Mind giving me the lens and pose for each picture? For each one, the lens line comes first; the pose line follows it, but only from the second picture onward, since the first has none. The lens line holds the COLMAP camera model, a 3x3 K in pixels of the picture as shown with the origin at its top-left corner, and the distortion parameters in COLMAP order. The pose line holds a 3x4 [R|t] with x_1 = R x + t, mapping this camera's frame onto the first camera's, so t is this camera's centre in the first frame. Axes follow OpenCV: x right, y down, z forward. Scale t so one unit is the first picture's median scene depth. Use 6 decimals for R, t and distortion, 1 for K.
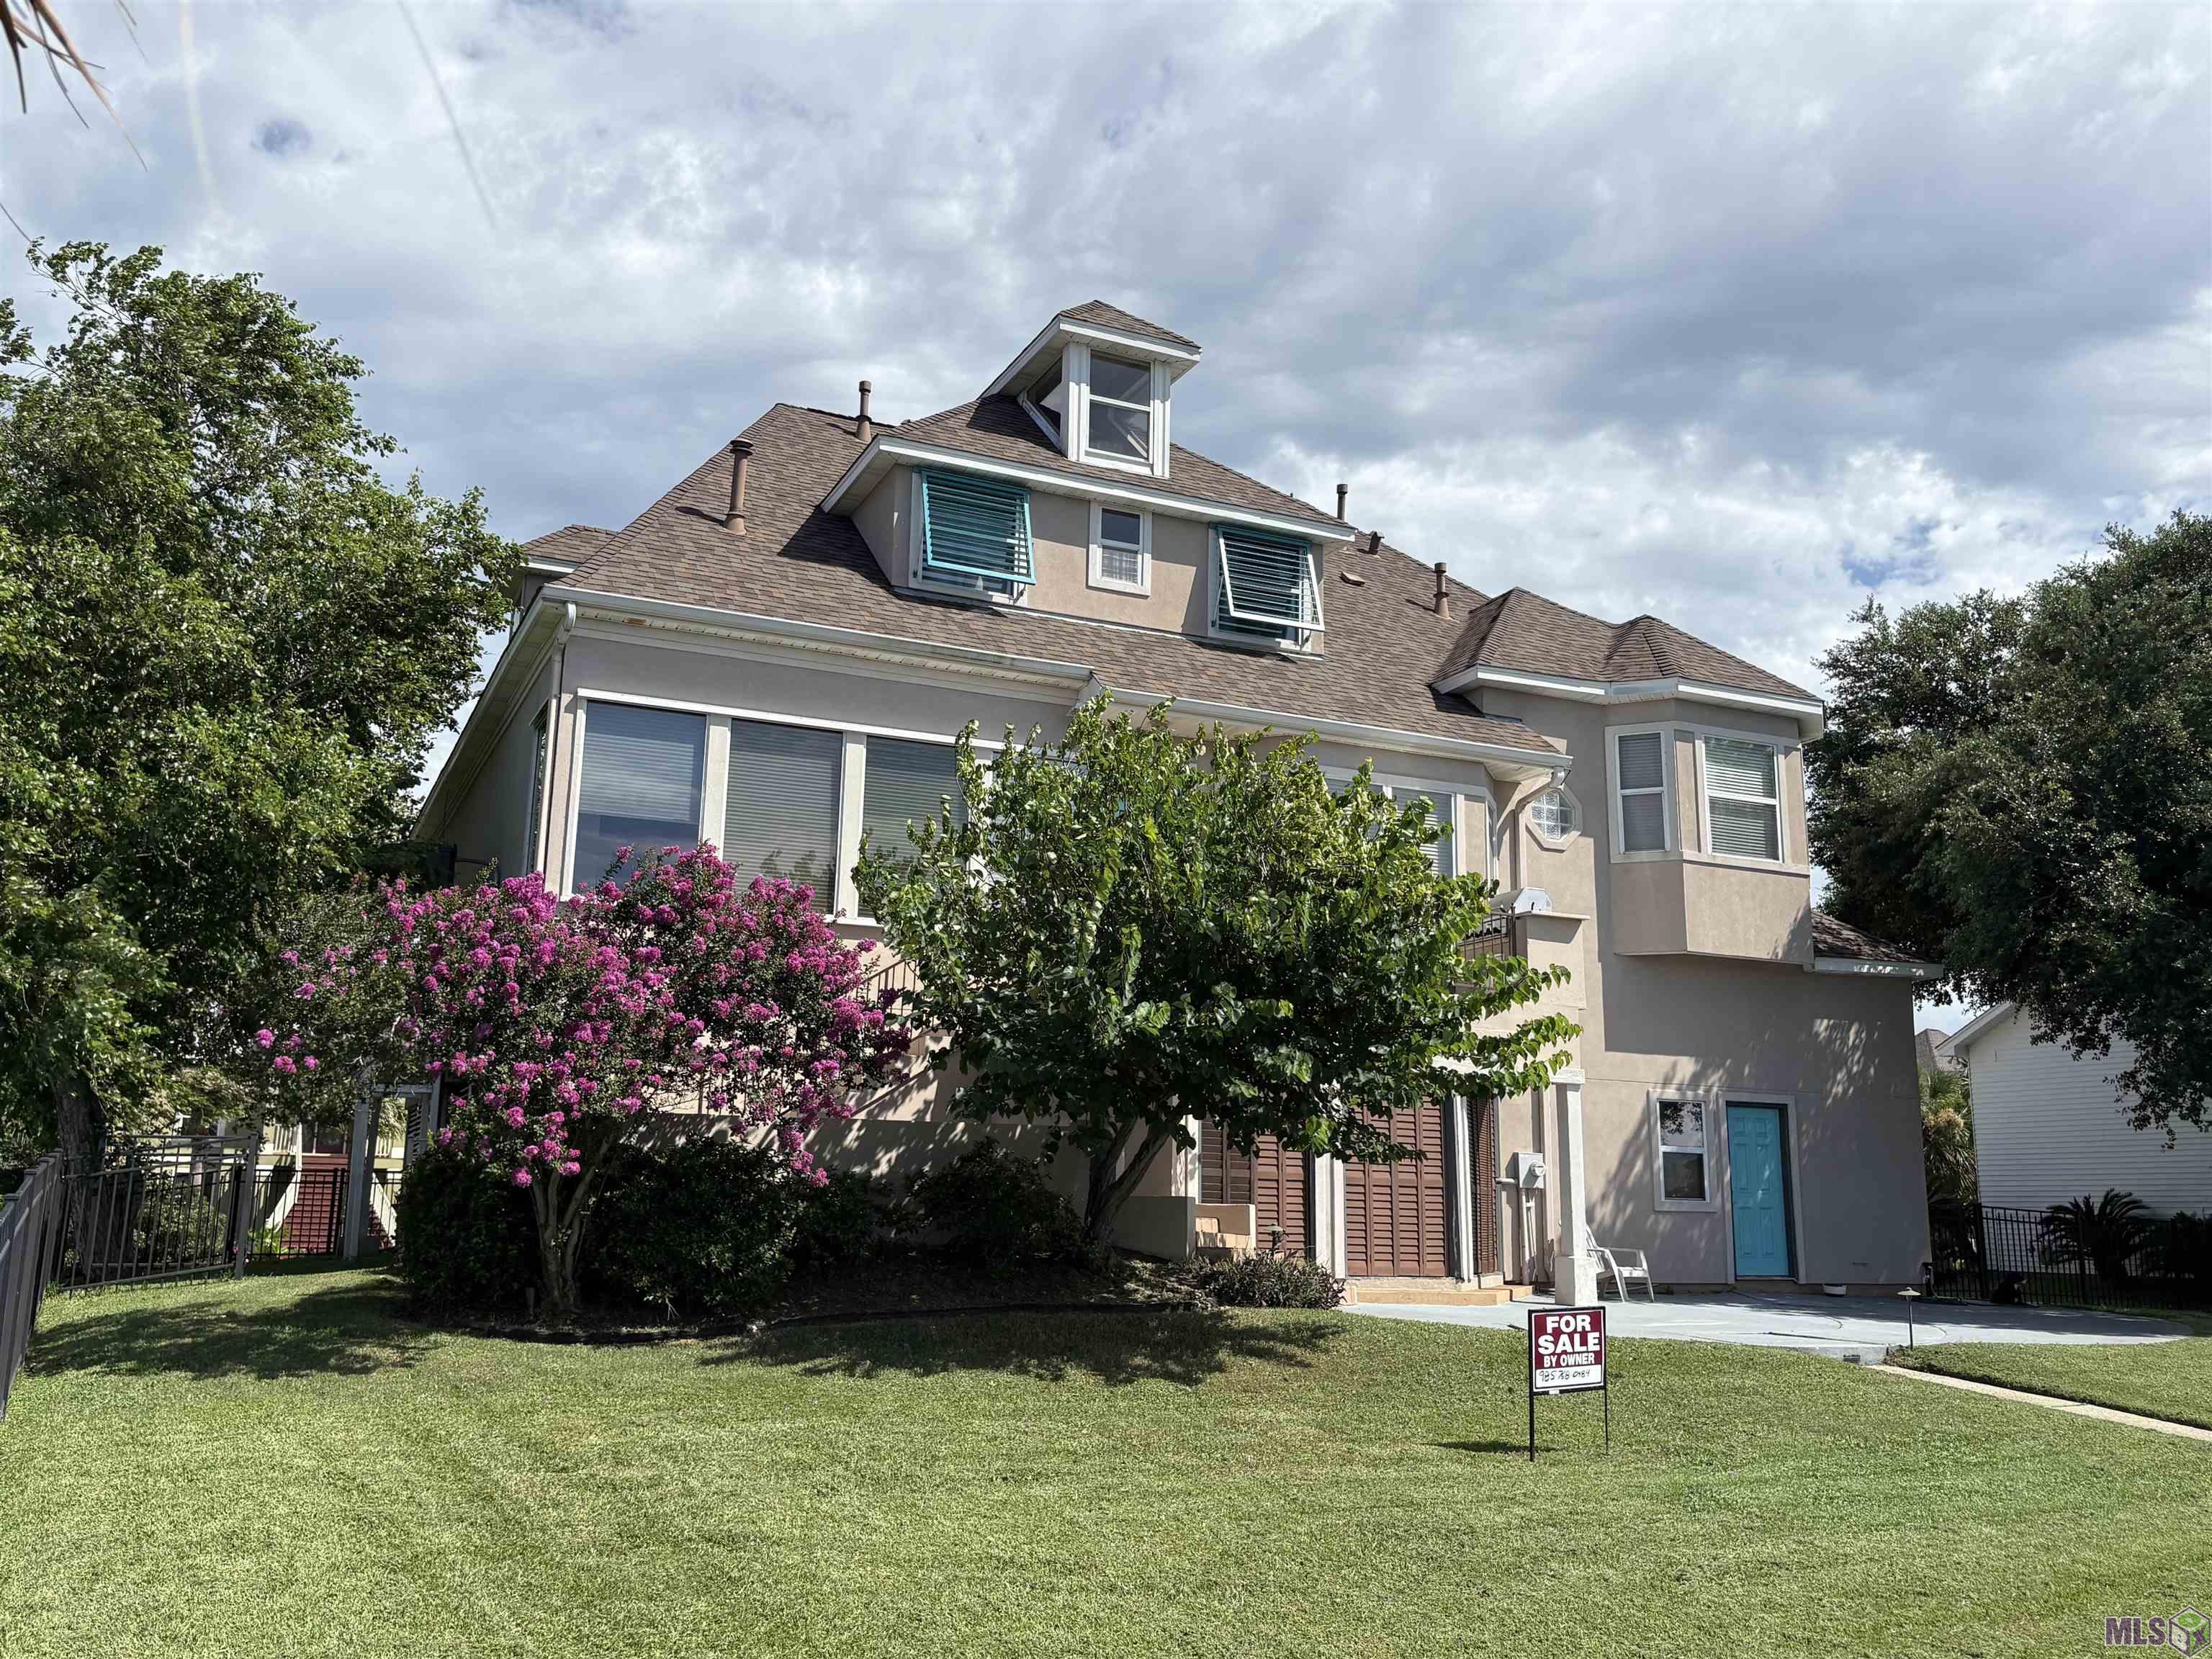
lens RADIAL K [[1873.8, 0, 1107.4], [0, 1873.8, 824.4], [0, 0, 1]] dist [-0.002242, -0.002672]
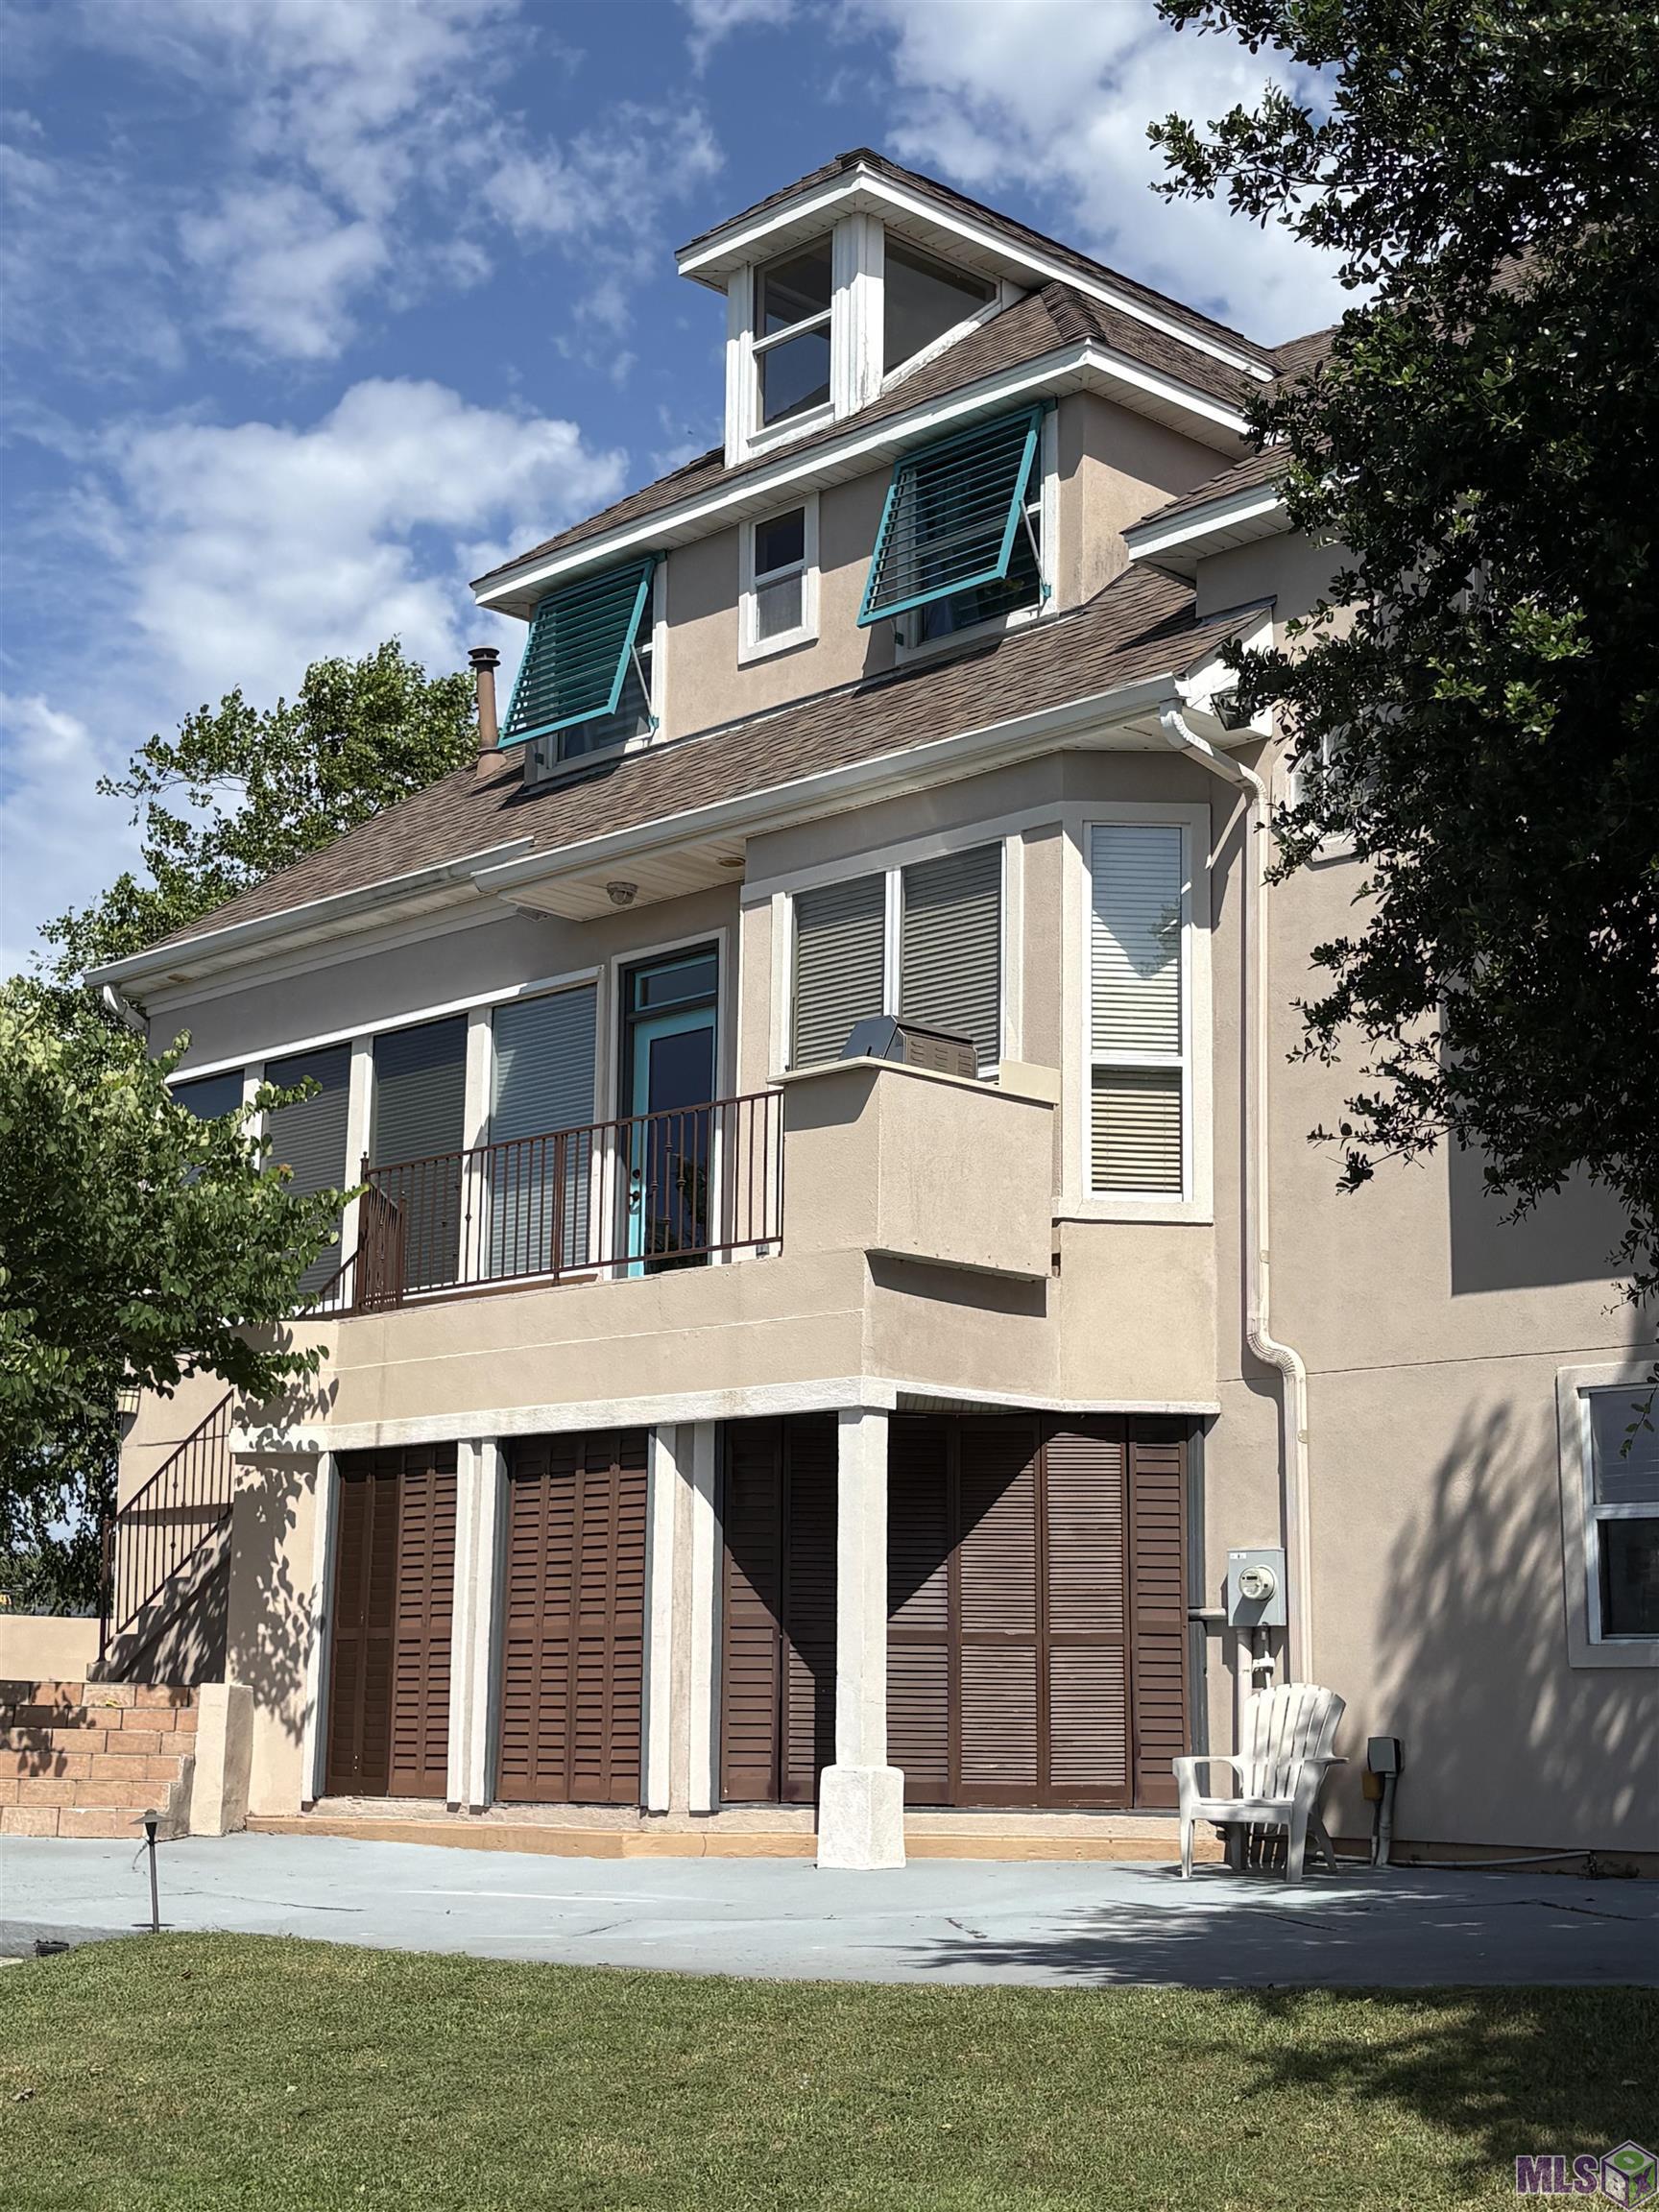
lens RADIAL K [[3179.5, 0, 829.7], [0, 3179.5, 1111.7], [0, 0, 1]] dist [0.018050, 0.000000]
pose [[0.333619, -0.194367, -0.922453, 0.890239], [0.194465, 0.971658, -0.134404, 0.150994], [0.922433, -0.134546, 0.361961, 0.620896]]
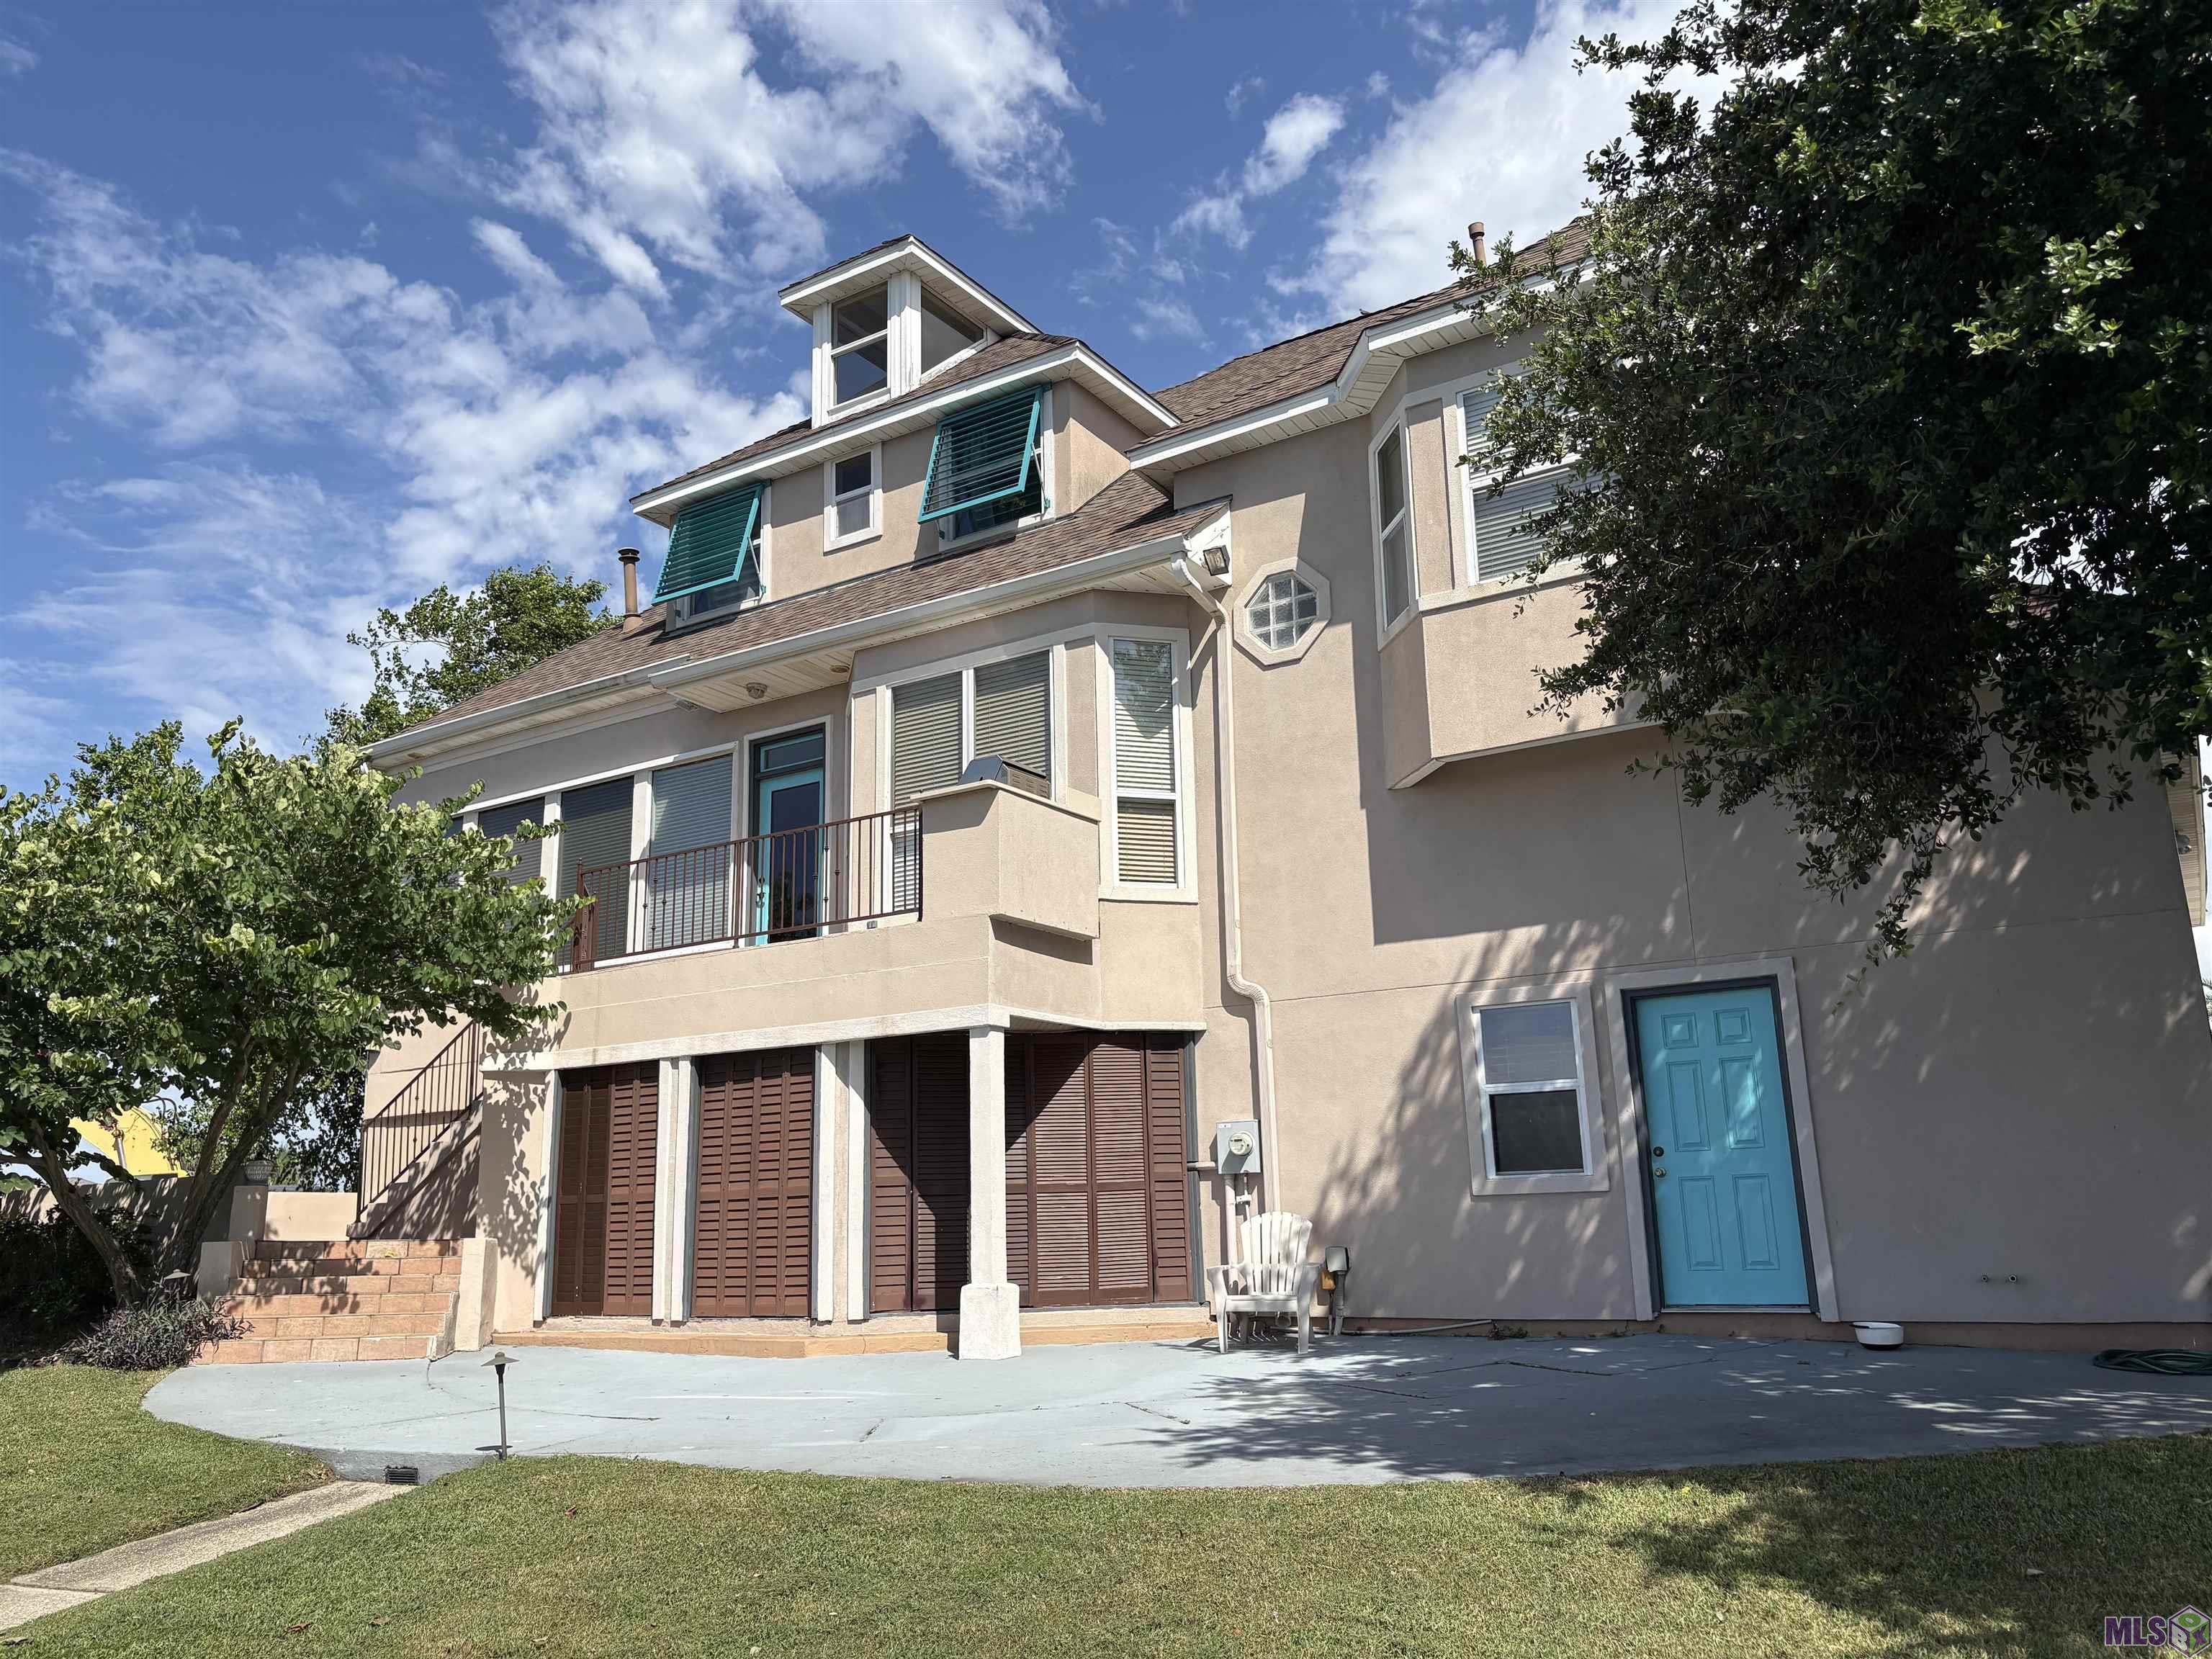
lens RADIAL K [[1690.4, 0, 1106.7], [0, 1690.4, 816.2], [0, 0, 1]] dist [0.004724, -0.011168]
pose [[0.538387, -0.230438, -0.810579, 0.692366], [0.213994, 0.967741, -0.132982, 0.135799], [0.815074, -0.101863, 0.570331, 0.608154]]
